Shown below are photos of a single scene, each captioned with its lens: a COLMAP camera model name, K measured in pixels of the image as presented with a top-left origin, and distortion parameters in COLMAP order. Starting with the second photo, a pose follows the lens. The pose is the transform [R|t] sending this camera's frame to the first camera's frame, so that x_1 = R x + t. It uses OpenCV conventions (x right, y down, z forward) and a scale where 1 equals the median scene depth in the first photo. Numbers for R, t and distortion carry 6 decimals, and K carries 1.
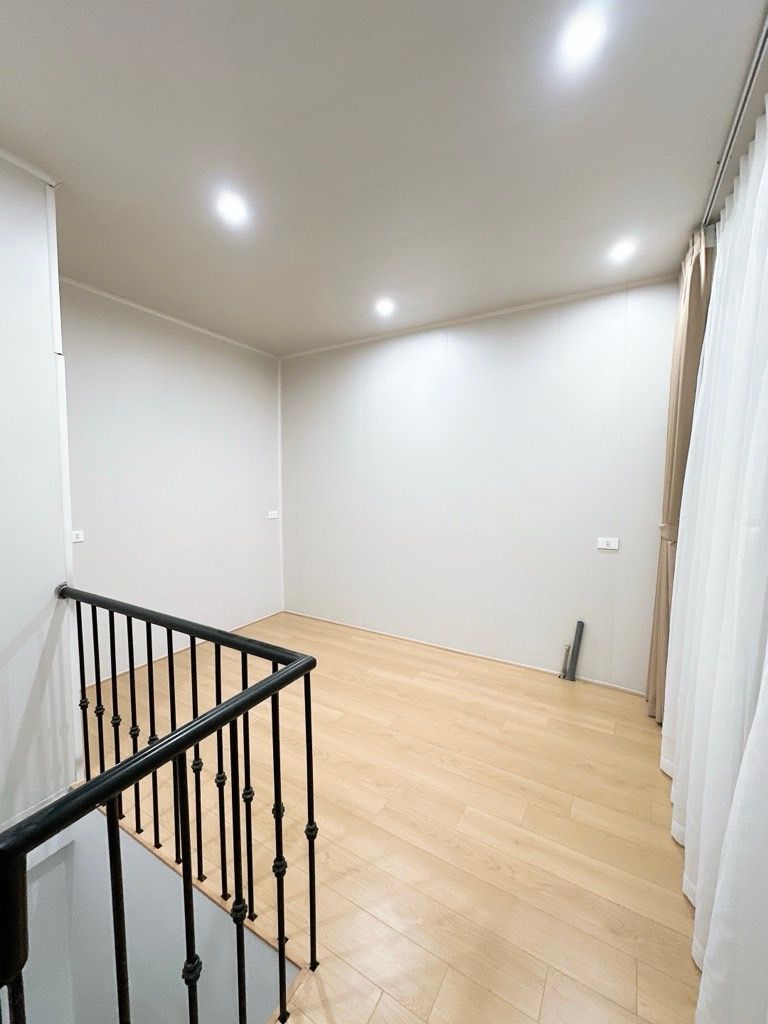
lens RADIAL K [[416.3, 0, 381.2], [0, 416.3, 510.3], [0, 0, 1]] dist [-0.006498, -0.001273]
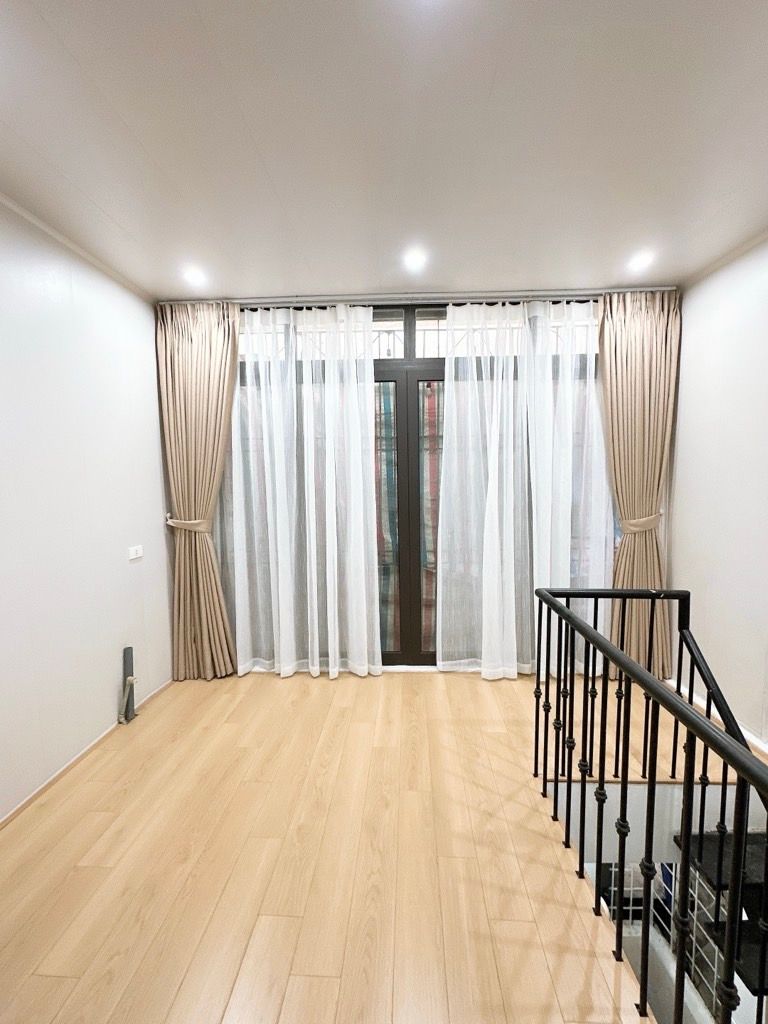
lens RADIAL K [[416.3, 0, 383.4], [0, 416.3, 512.5], [0, 0, 1]] dist [-0.006498, -0.001273]
pose [[-0.460088, -0.070729, 0.885052, -0.538812], [0.086800, 0.988464, 0.124116, -0.077250], [-0.883620, 0.133927, -0.448641, 0.915657]]
